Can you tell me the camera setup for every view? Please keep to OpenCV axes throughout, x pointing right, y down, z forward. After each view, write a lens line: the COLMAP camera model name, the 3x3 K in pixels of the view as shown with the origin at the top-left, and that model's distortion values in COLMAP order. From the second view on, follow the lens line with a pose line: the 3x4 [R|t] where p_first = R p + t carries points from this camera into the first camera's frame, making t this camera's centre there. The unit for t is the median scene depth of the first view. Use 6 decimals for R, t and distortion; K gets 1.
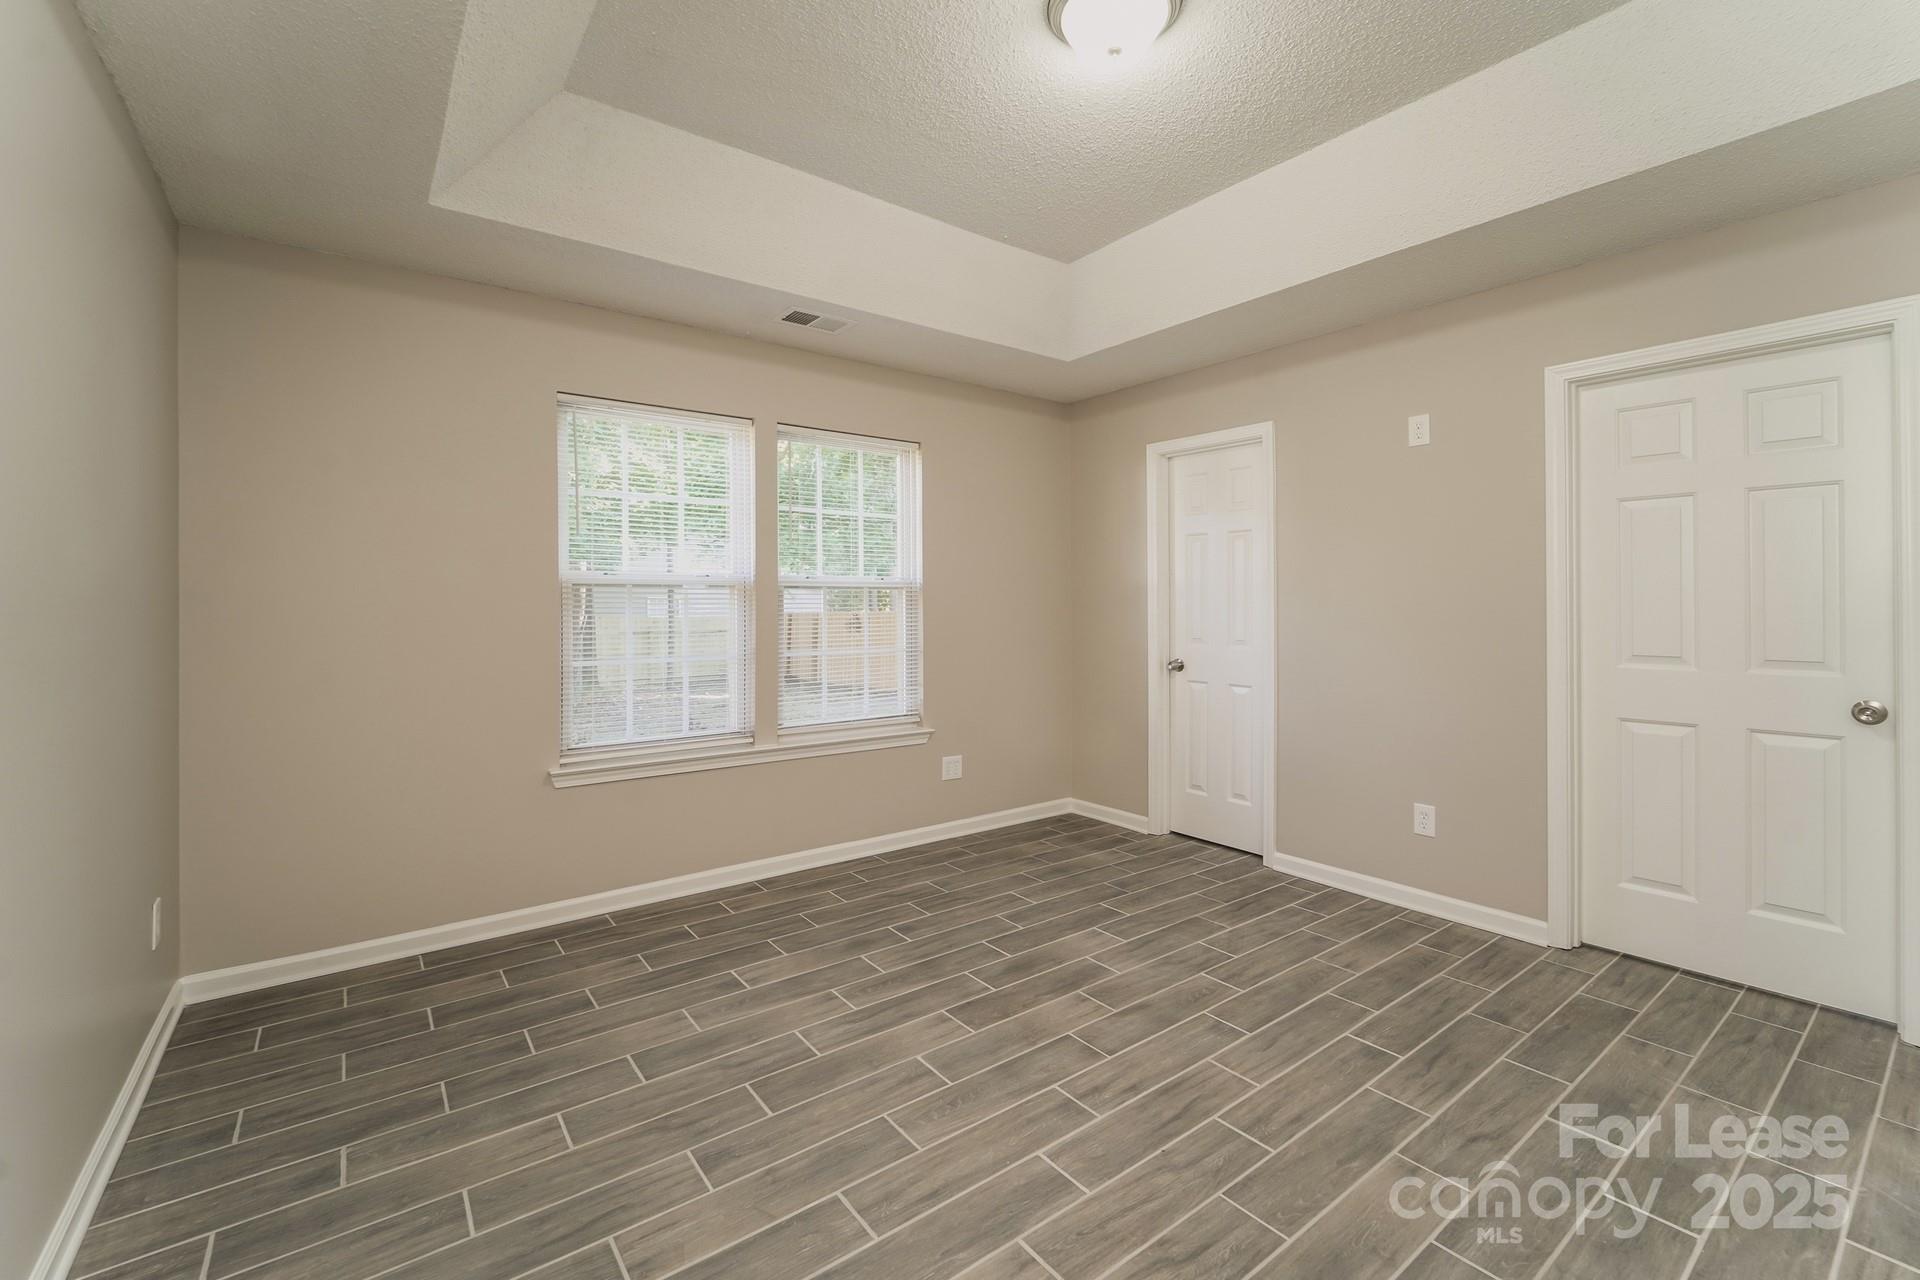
lens RADIAL K [[811.6, 0, 1009.3], [0, 811.6, 600.1], [0, 0, 1]] dist [-0.007204, -0.001305]
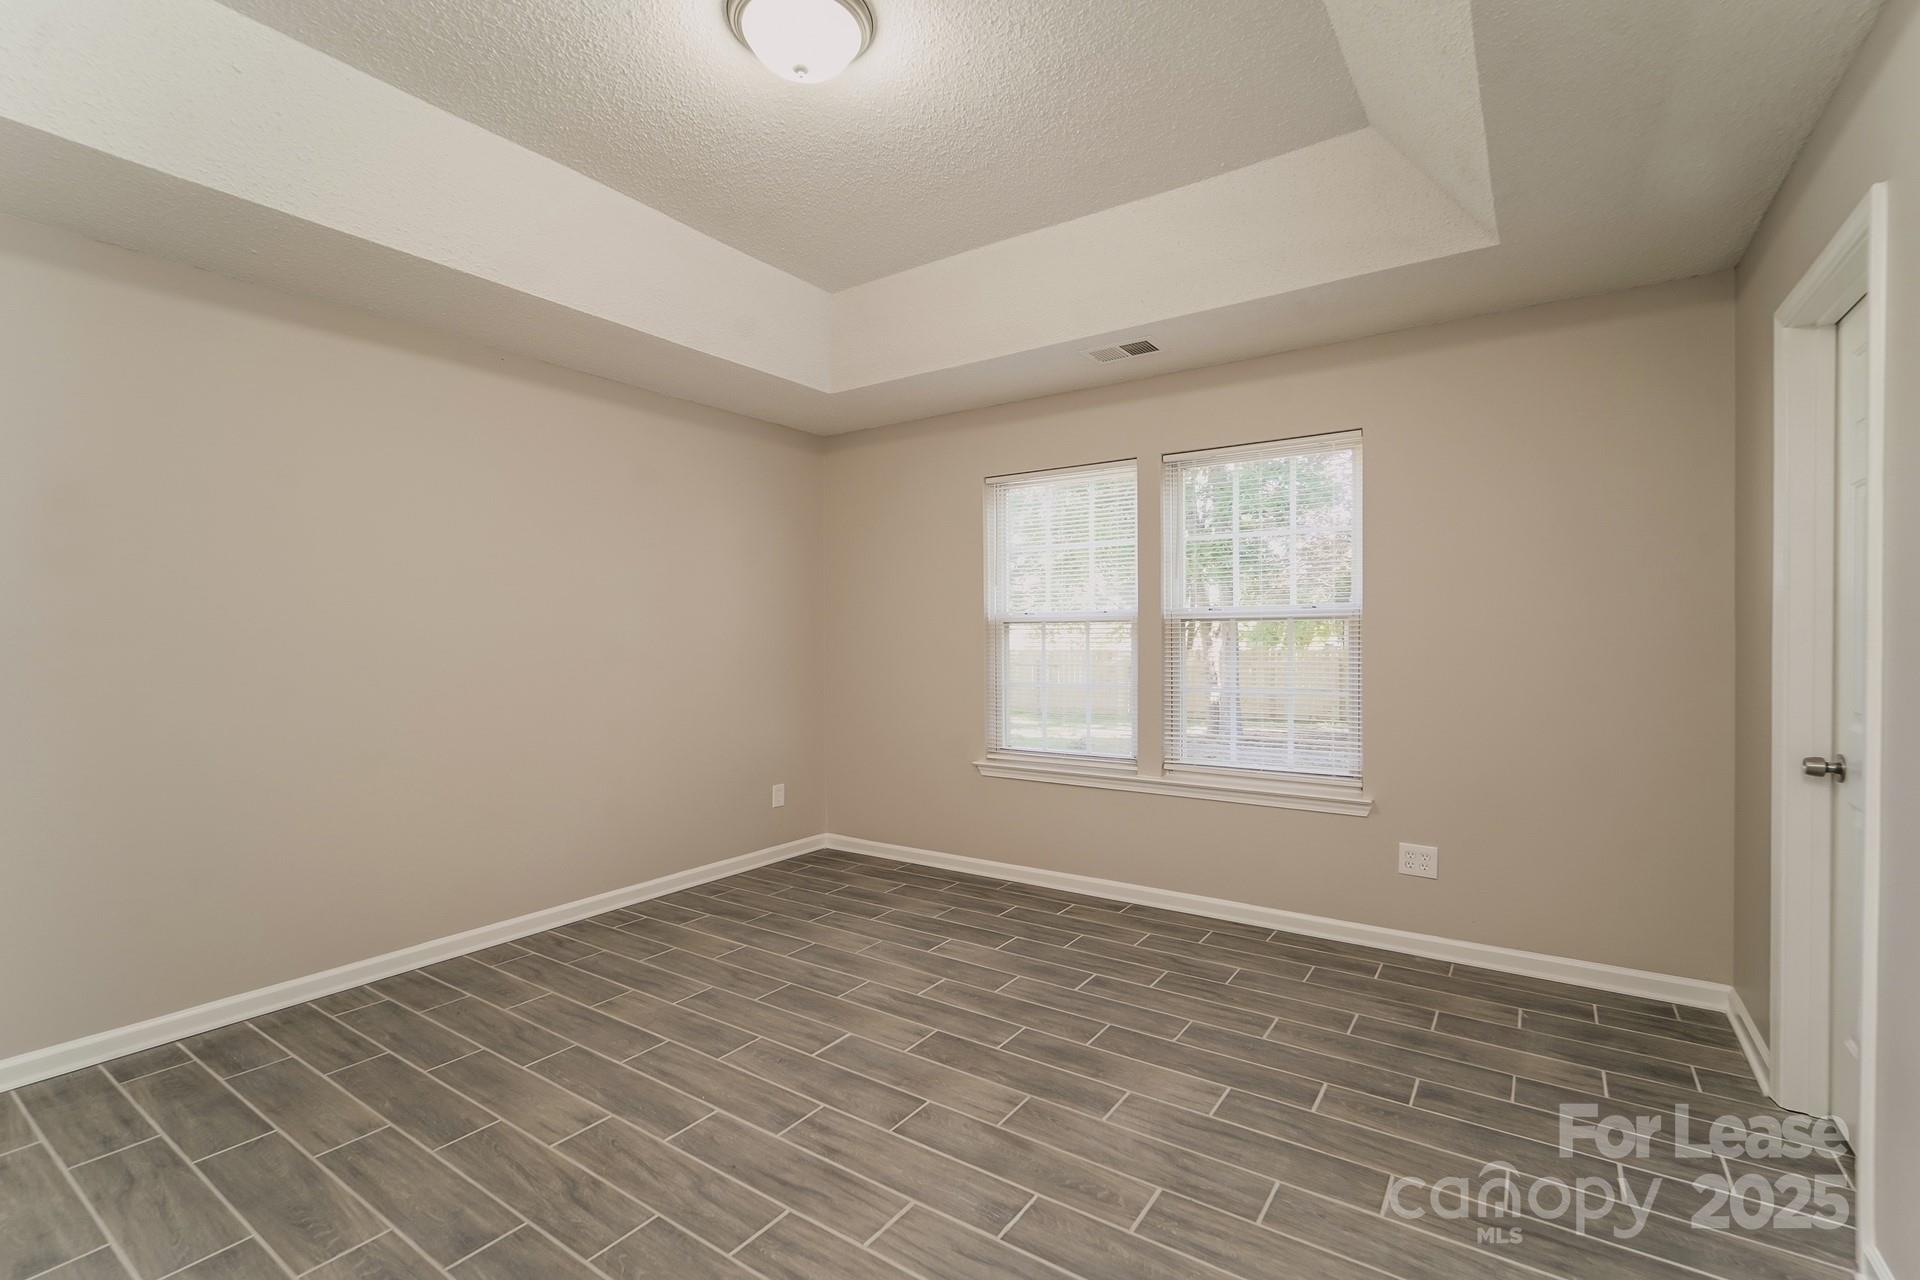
lens RADIAL K [[811.6, 0, 963.7], [0, 811.6, 646.1], [0, 0, 1]] dist [-0.007204, -0.001305]
pose [[0.316413, 0.011937, -0.948546, 0.753355], [0.008674, 0.999843, 0.015475, -0.002448], [0.948582, -0.013124, 0.316260, 0.586451]]
